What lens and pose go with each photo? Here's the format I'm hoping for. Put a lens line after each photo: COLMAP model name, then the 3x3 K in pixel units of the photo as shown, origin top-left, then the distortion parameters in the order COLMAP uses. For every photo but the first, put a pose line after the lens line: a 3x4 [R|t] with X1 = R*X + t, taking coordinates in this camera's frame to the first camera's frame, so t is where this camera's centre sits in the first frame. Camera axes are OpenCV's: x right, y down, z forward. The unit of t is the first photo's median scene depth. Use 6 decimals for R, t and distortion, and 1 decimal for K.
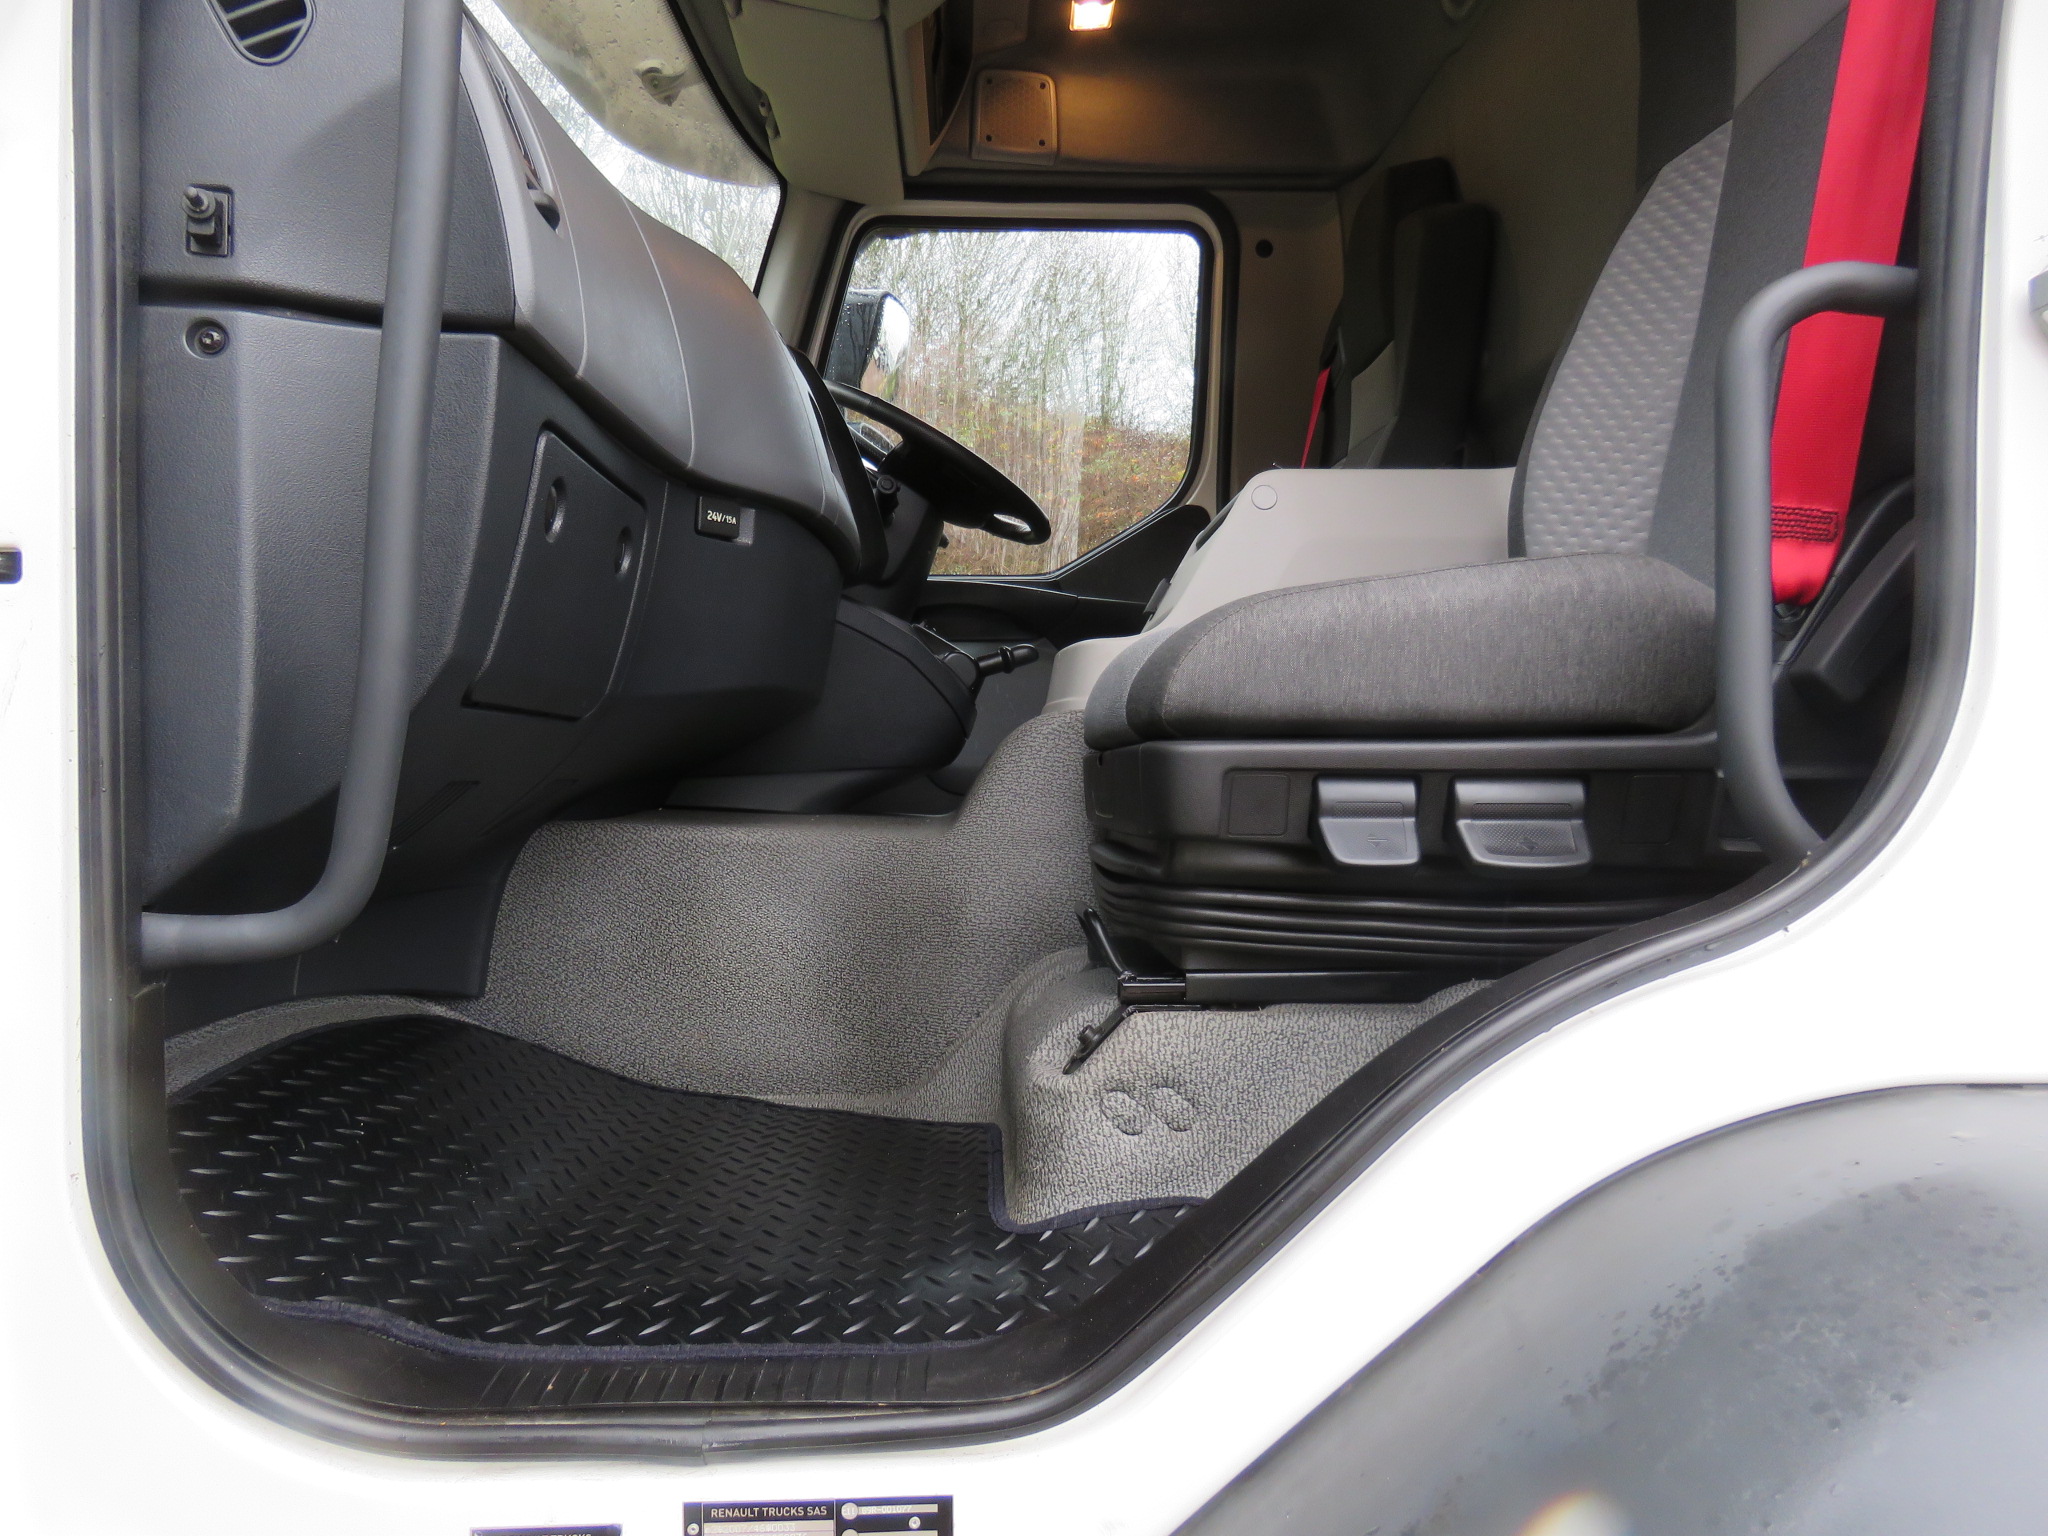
lens RADIAL K [[1336.1, 0, 1024.0], [0, 1336.1, 768.0], [0, 0, 1]] dist [0.001851, 0.002509]
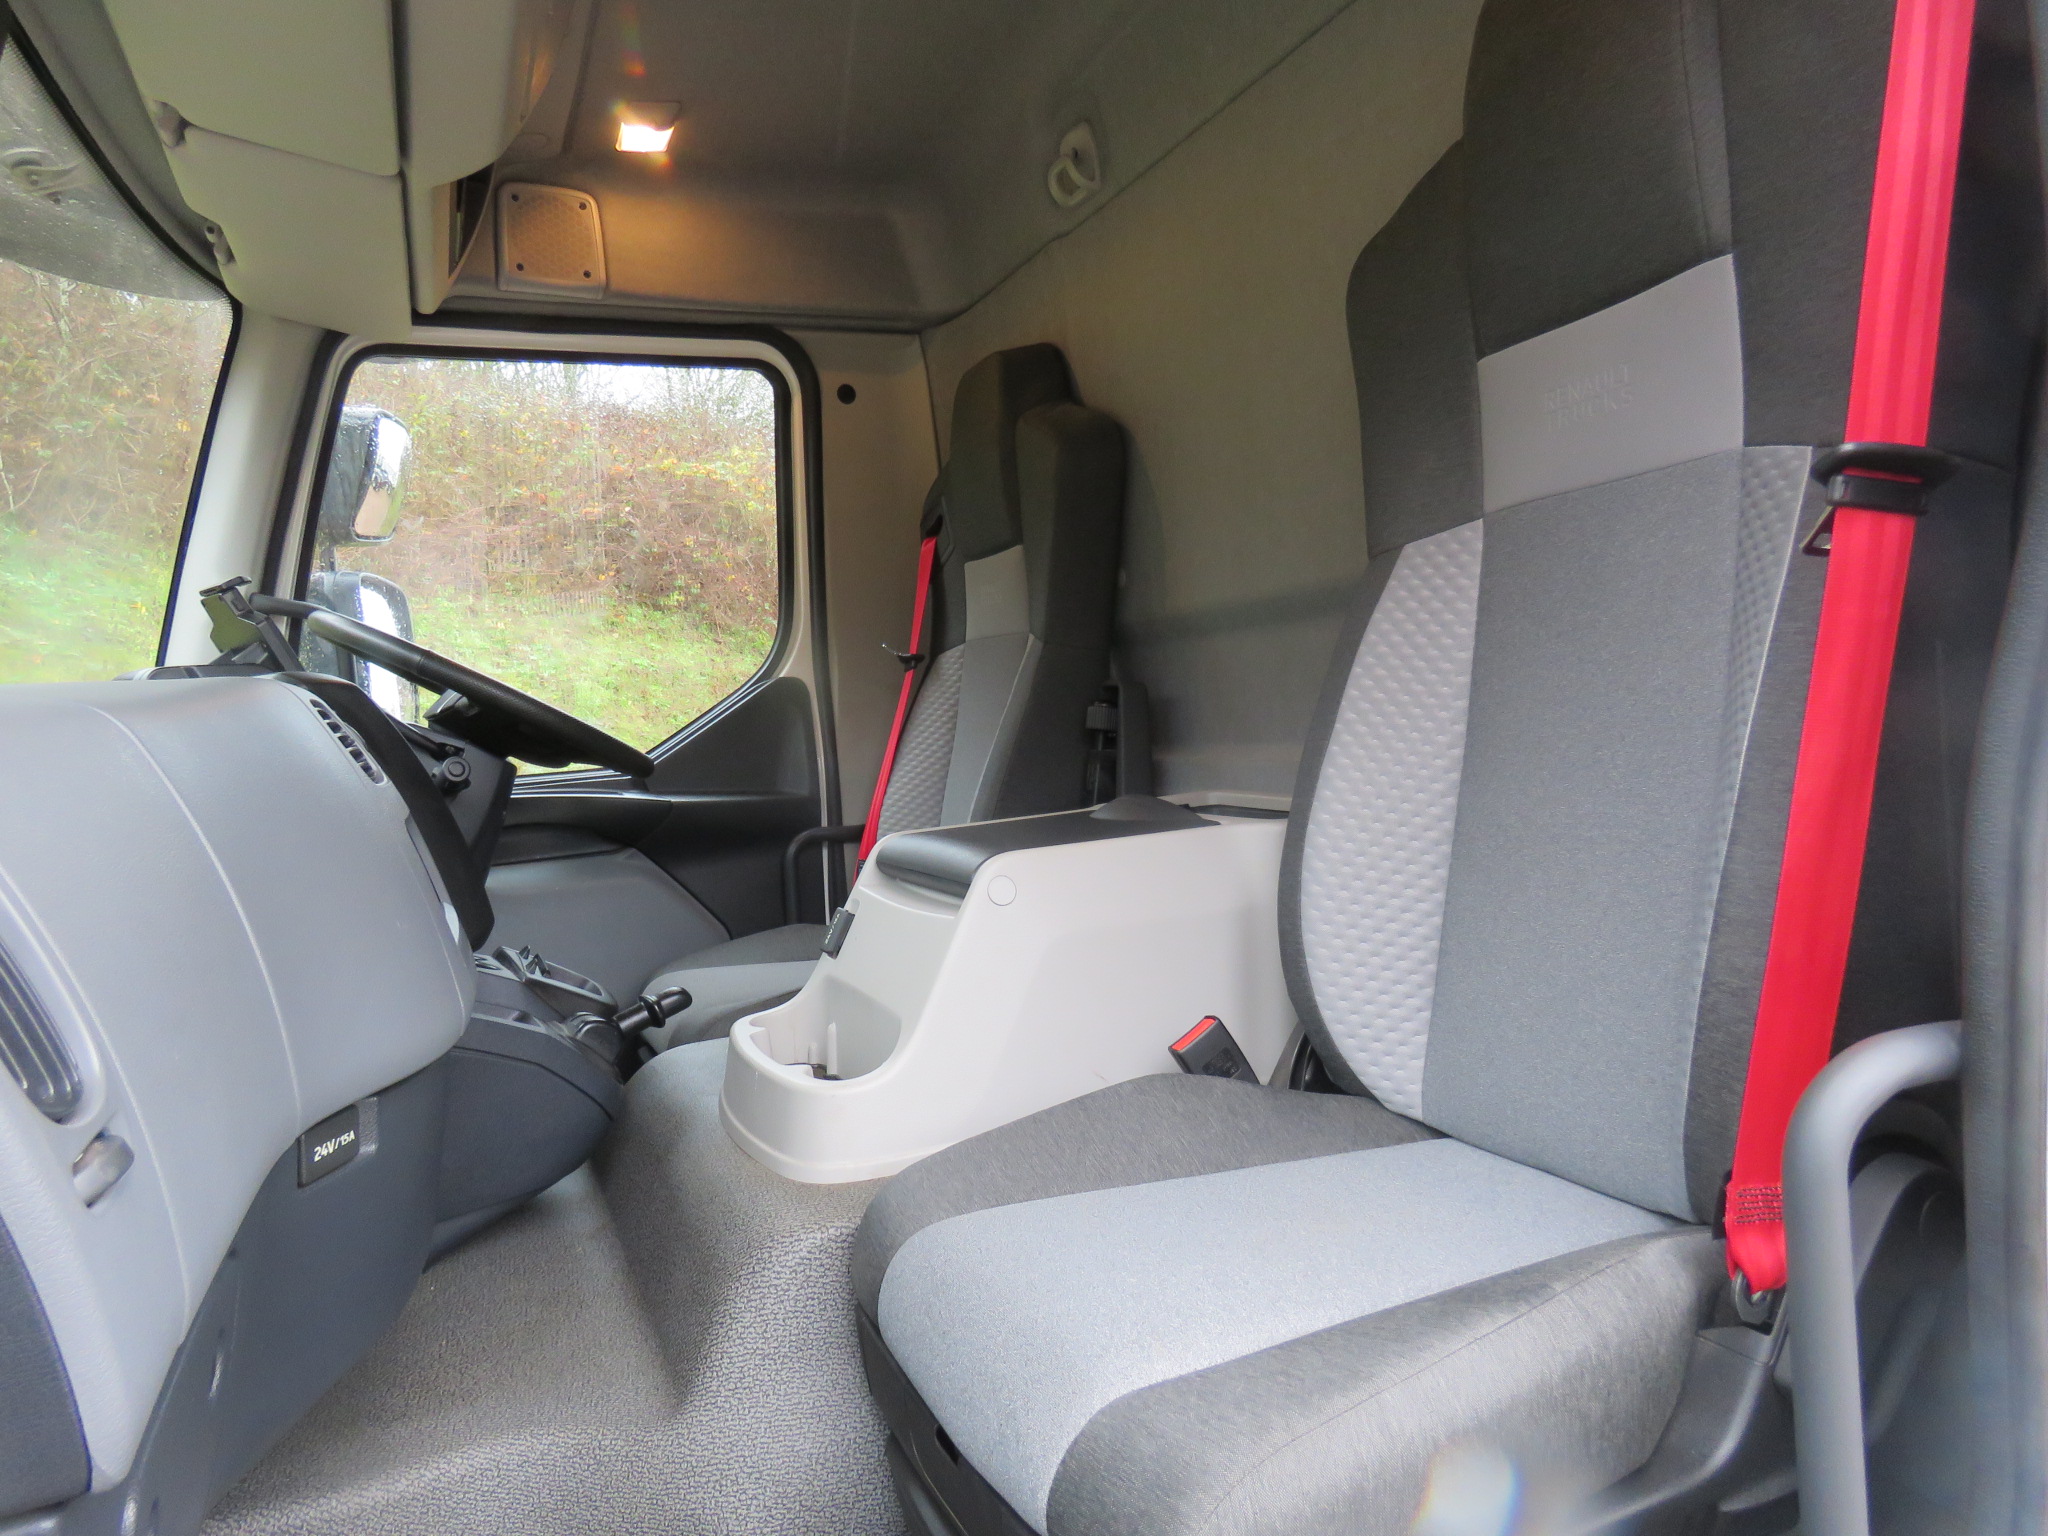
lens RADIAL K [[1336.1, 0, 1024.0], [0, 1336.1, 768.0], [0, 0, 1]] dist [0.001851, 0.002509]
pose [[0.927377, -0.079590, 0.365565, -0.064237], [0.066861, 0.996637, 0.047369, -0.182337], [-0.368105, -0.019487, 0.929580, 0.114637]]
